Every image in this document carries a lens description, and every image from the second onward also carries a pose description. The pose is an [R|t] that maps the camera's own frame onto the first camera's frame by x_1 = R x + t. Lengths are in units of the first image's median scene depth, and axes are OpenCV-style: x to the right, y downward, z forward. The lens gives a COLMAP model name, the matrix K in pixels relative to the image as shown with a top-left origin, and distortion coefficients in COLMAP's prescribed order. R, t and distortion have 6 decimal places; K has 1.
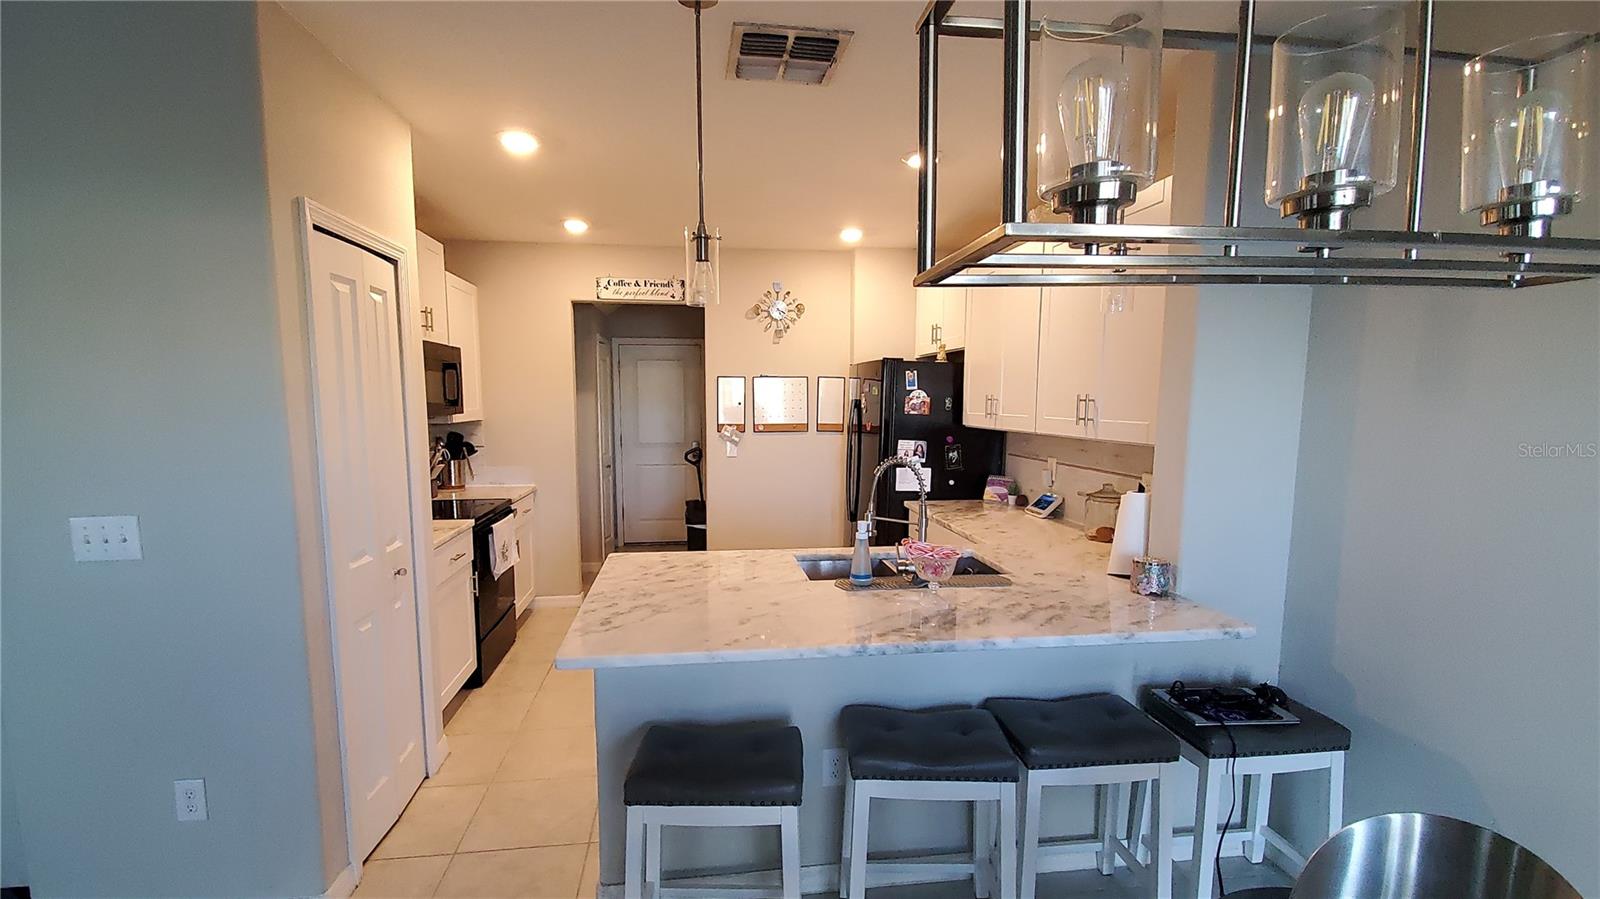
lens RADIAL K [[683.1, 0, 777.3], [0, 683.1, 476.7], [0, 0, 1]] dist [0.000999, -0.010188]
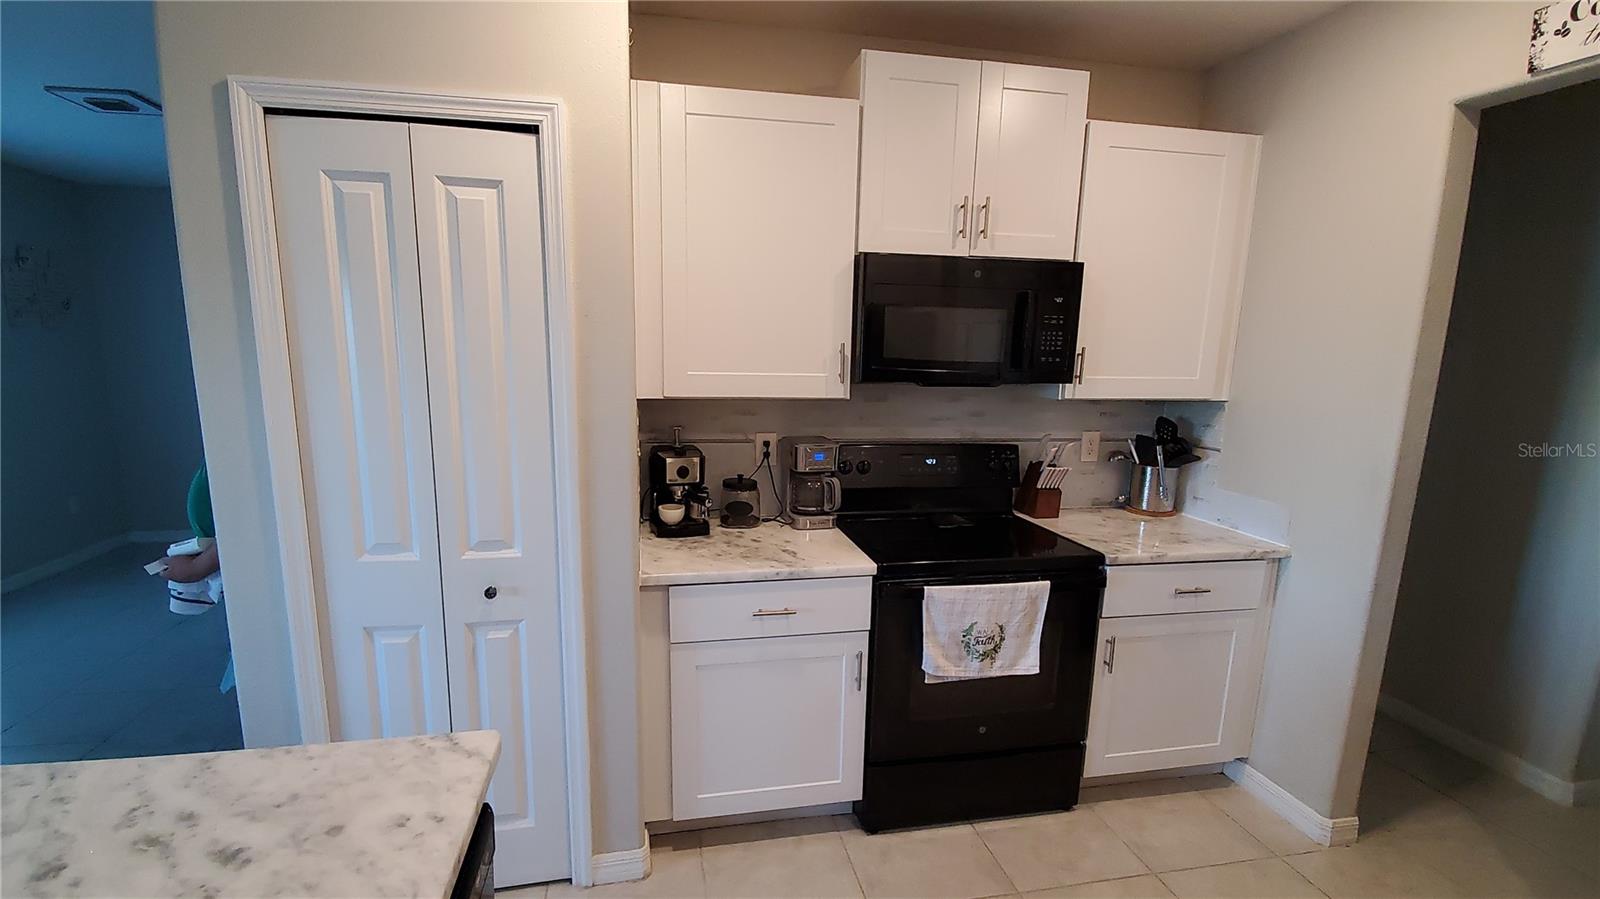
lens RADIAL K [[683.1, 0, 777.3], [0, 683.1, 476.7], [0, 0, 1]] dist [0.000999, -0.010188]
pose [[0.064676, 0.178135, -0.981878, 0.141295], [-0.135571, 0.976384, 0.168208, -0.129484], [0.988654, 0.122235, 0.087299, 1.172652]]
